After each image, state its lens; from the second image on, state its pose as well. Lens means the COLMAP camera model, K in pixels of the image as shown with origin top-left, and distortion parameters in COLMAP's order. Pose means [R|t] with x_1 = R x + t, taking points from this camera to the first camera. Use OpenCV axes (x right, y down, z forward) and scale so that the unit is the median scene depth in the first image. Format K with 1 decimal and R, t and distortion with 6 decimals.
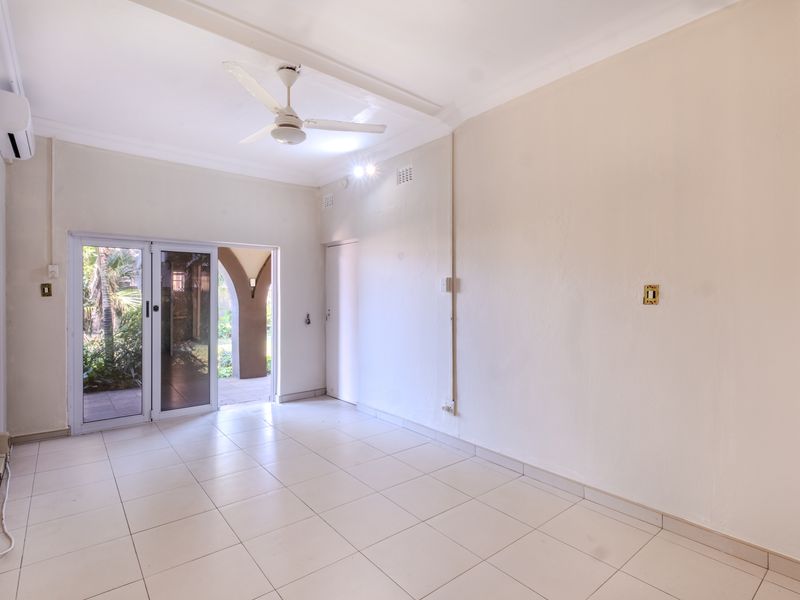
lens RADIAL K [[412.3, 0, 400.0], [0, 412.3, 300.0], [0, 0, 1]] dist [-0.003691, -0.000923]
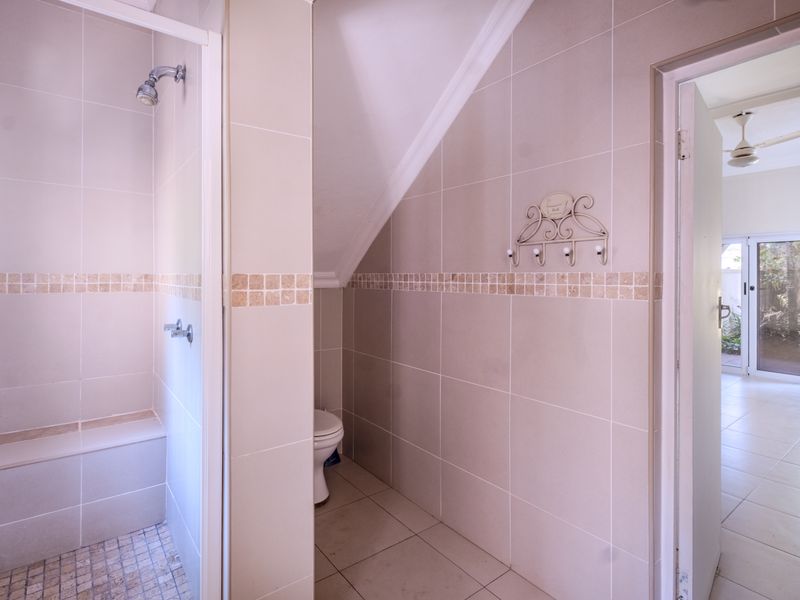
lens RADIAL K [[419.0, 0, 399.9], [0, 419.0, 277.4], [0, 0, 1]] dist [-0.000655, -0.000139]
pose [[-0.036568, 0.001647, -0.999330, 0.754482], [0.000700, 0.999998, 0.001623, -0.016486], [0.999331, -0.000640, -0.036569, -0.047160]]
